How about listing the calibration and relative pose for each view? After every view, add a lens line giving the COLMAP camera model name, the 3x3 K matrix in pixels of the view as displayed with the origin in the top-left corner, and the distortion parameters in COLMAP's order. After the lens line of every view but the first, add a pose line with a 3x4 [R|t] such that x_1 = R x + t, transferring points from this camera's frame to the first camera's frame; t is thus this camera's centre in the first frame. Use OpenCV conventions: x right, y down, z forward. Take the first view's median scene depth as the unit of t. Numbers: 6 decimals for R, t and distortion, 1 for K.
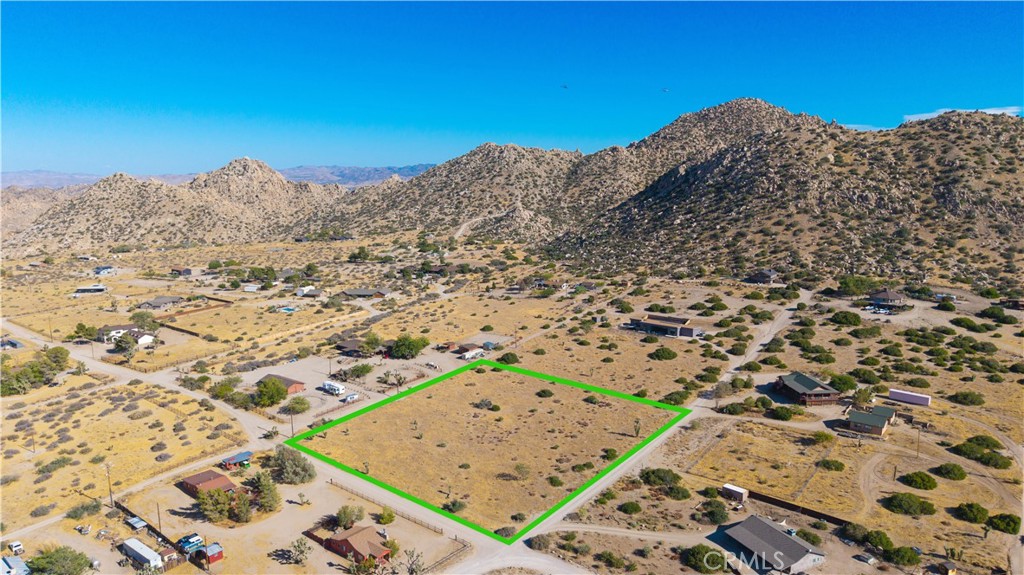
lens RADIAL K [[682.4, 0, 512.7], [0, 682.4, 290.9], [0, 0, 1]] dist [0.038890, -0.048245]
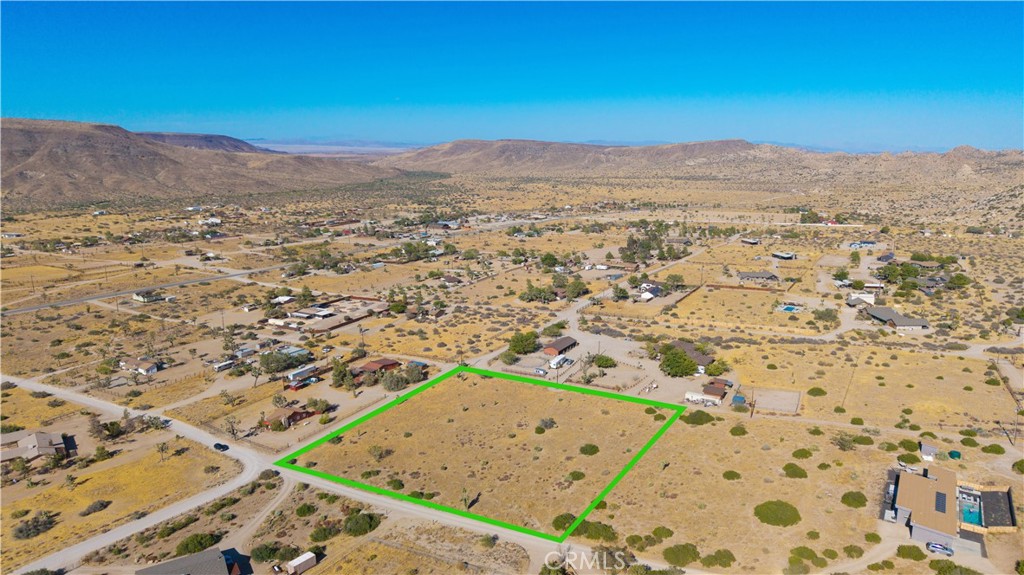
lens RADIAL K [[682.4, 0, 512.1], [0, 682.4, 277.2], [0, 0, 1]] dist [0.038890, -0.048245]
pose [[0.141460, 0.205051, -0.968475, 0.491275], [-0.169665, 0.968859, 0.180350, -0.114140], [0.975296, 0.138804, 0.171844, 0.459069]]
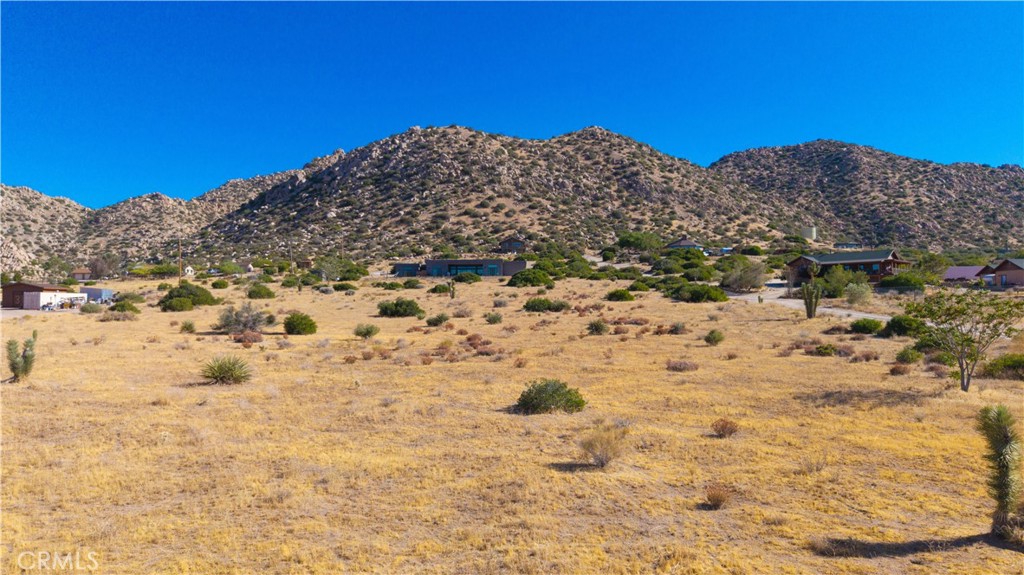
lens RADIAL K [[682.4, 0, 516.1], [0, 682.4, 300.3], [0, 0, 1]] dist [0.038890, -0.048245]
pose [[0.759979, 0.009042, 0.649885, -0.079758], [0.113602, 0.982663, -0.146519, 0.125193], [-0.639942, 0.185179, 0.745776, 0.441752]]
